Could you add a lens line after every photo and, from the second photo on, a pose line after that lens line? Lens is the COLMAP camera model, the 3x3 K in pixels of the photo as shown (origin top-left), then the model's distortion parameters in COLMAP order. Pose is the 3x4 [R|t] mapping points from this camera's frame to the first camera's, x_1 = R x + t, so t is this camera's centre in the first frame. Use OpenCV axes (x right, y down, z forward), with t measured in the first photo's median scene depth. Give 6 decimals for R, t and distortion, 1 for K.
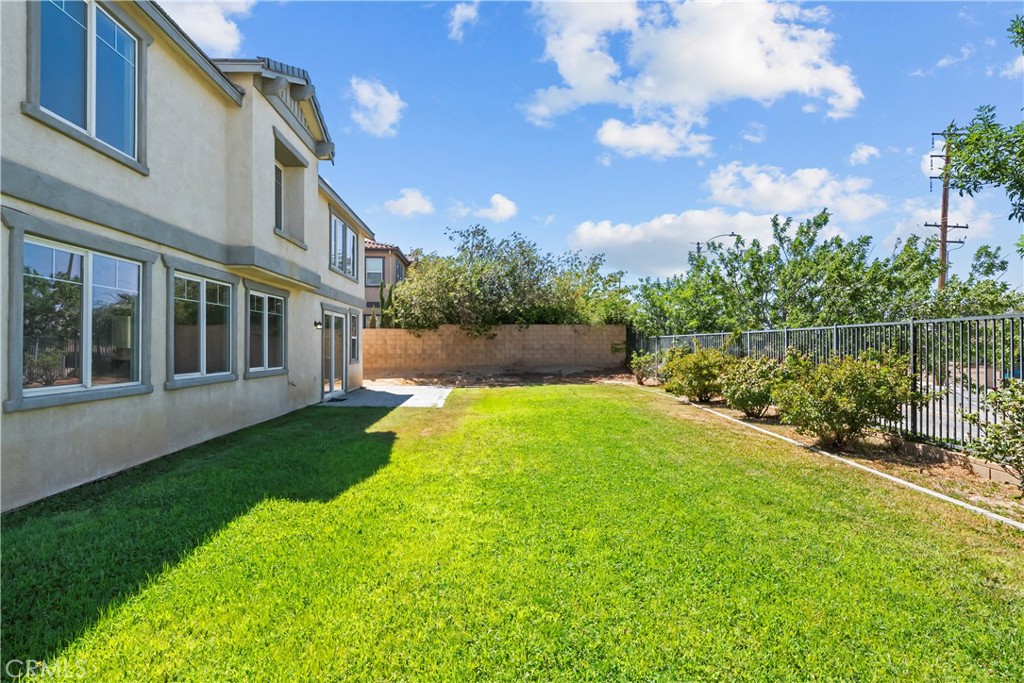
lens RADIAL K [[535.7, 0, 512.0], [0, 535.7, 341.5], [0, 0, 1]] dist [-0.002385, -0.000798]
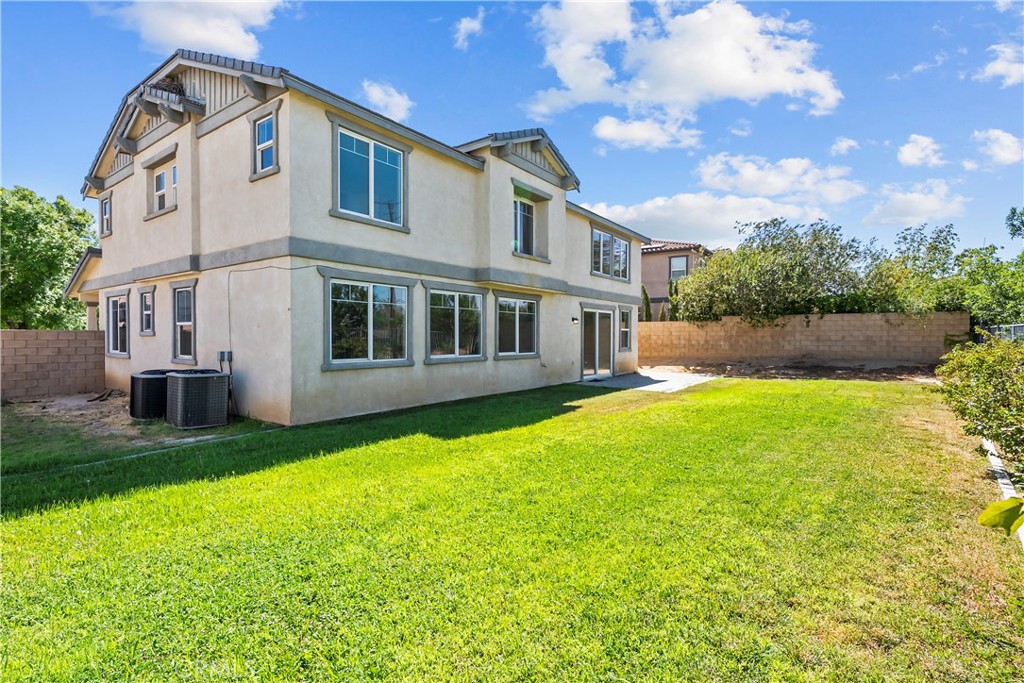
lens RADIAL K [[477.3, 0, 512.0], [0, 477.3, 341.5], [0, 0, 1]] dist [0.003388, 0.000260]
pose [[0.783484, 0.009261, -0.621343, 0.243143], [0.002778, 0.999827, 0.018406, -0.002237], [0.621406, -0.016147, 0.783322, 0.021484]]
